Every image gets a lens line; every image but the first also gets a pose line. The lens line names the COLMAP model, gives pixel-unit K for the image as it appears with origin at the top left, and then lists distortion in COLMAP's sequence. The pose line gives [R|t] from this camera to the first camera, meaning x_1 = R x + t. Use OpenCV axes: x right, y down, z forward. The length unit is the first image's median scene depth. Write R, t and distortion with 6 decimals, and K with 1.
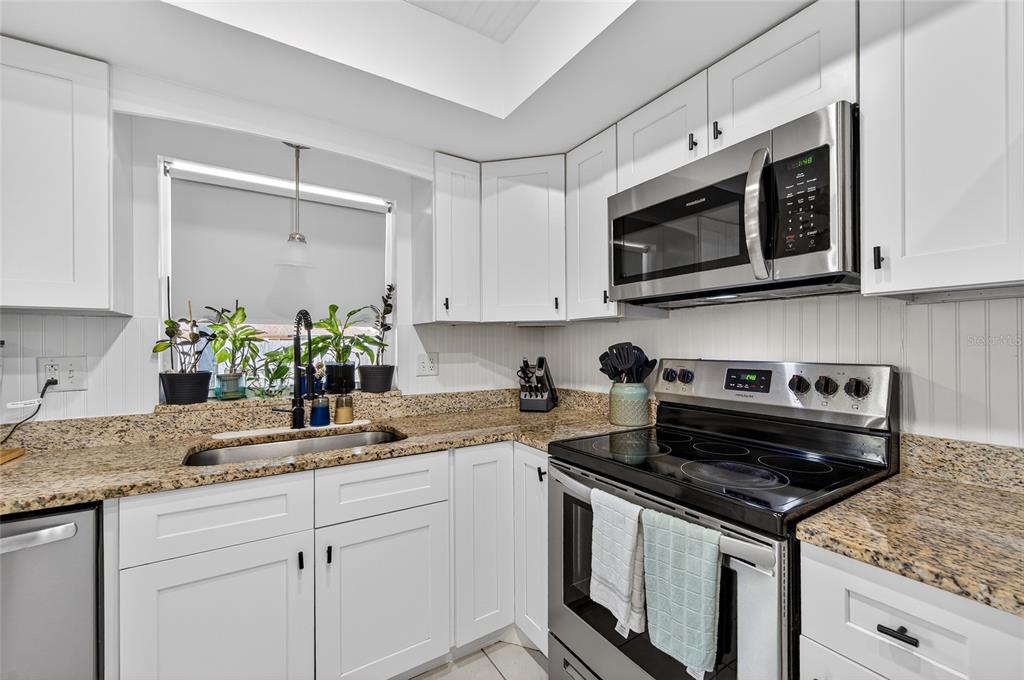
lens RADIAL K [[414.9, 0, 516.6], [0, 414.9, 346.0], [0, 0, 1]] dist [-0.000529, -0.000052]
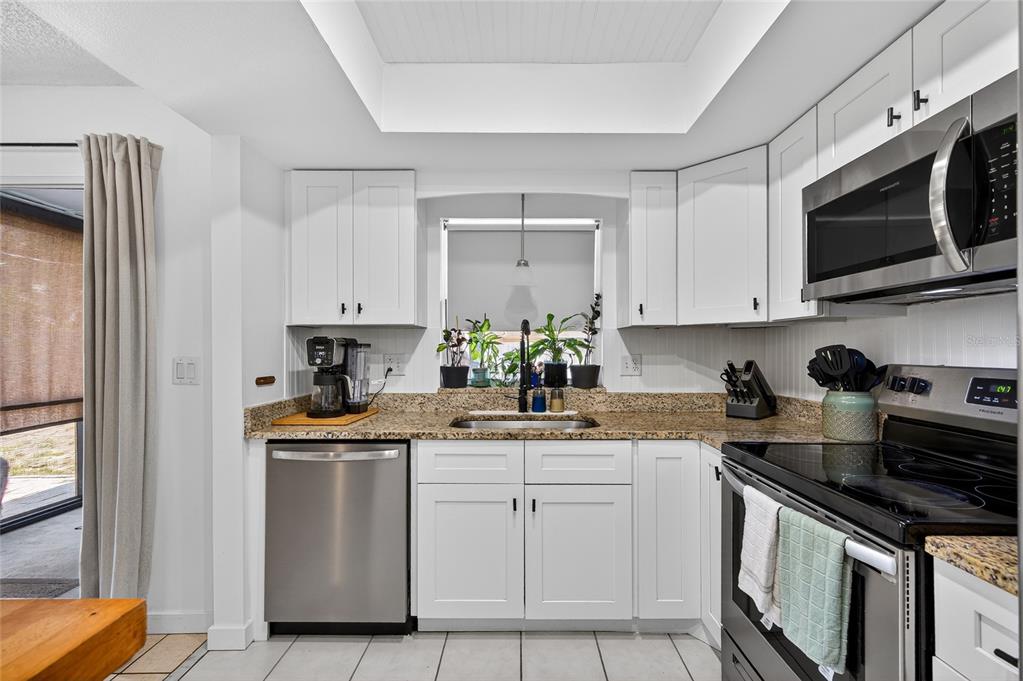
lens RADIAL K [[449.0, 0, 515.7], [0, 449.0, 348.7], [0, 0, 1]] dist [0.002796, 0.000359]
pose [[0.840220, 0.003584, -0.542234, 0.213074], [-0.003049, 0.999994, 0.001884, 0.000016], [0.542238, 0.000070, 0.840225, -0.182258]]
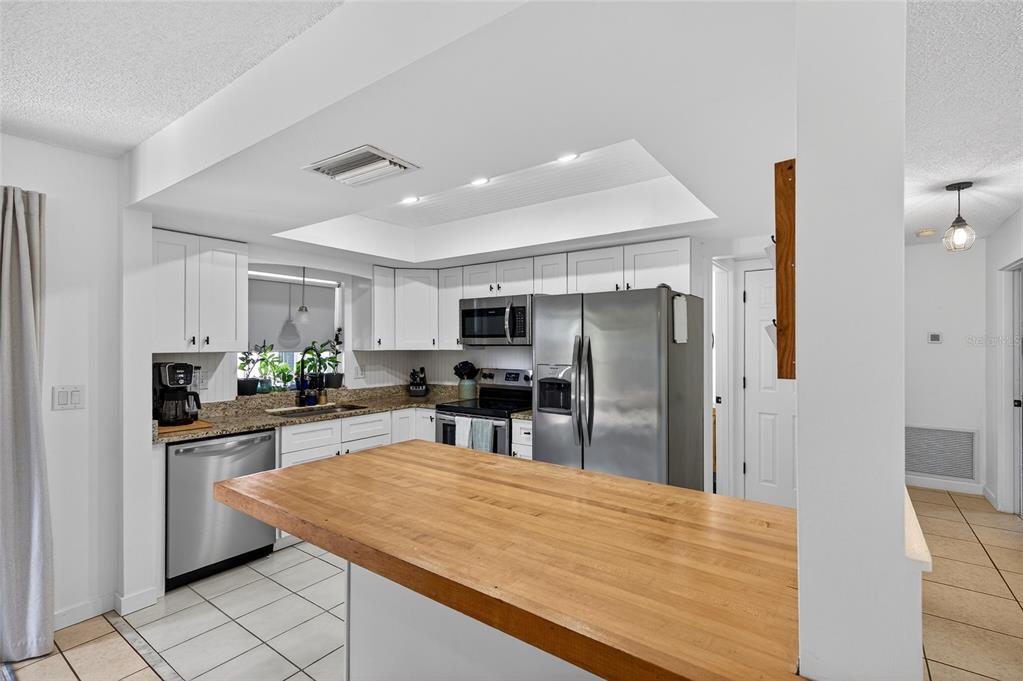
lens RADIAL K [[466.8, 0, 511.5], [0, 466.8, 340.5], [0, 0, 1]] dist [-0.000899, 0.000070]
pose [[0.933102, 0.006208, 0.359558, -0.419206], [-0.003862, 0.999966, -0.007243, -0.104143], [-0.359591, 0.005370, 0.933095, -1.451100]]
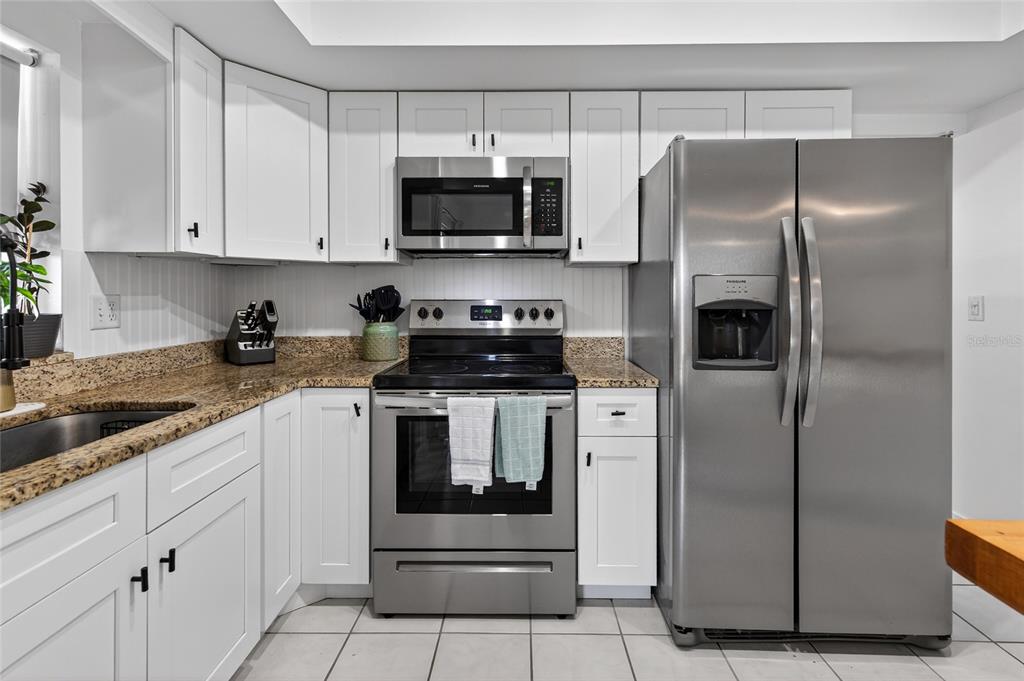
lens RADIAL K [[476.0, 0, 523.8], [0, 476.0, 294.6], [0, 0, 1]] dist [0.002261, 0.000177]
pose [[0.540322, 0.005243, 0.841442, -0.641105], [-0.004423, 0.999984, -0.003391, 0.020067], [-0.841446, -0.001890, 0.540337, 0.003517]]
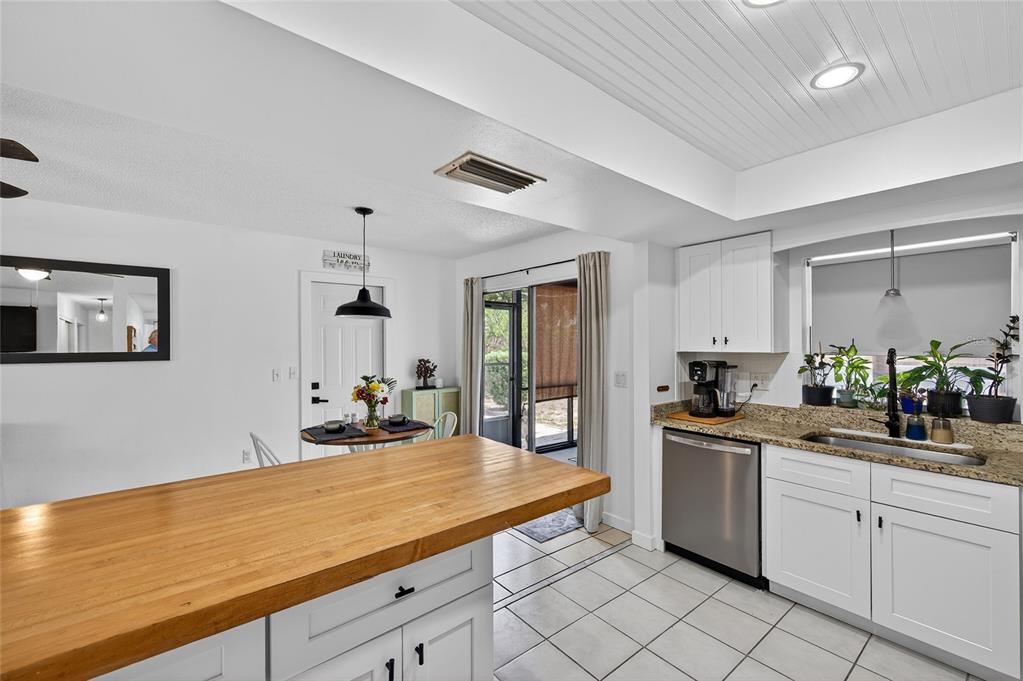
lens RADIAL K [[417.3, 0, 515.3], [0, 417.3, 342.3], [0, 0, 1]] dist [-0.000665, -0.000124]
pose [[0.113340, -0.000131, -0.993556, 0.676002], [-0.000542, 1.000000, -0.000193, -0.105219], [0.993556, 0.000560, 0.113340, -0.353830]]
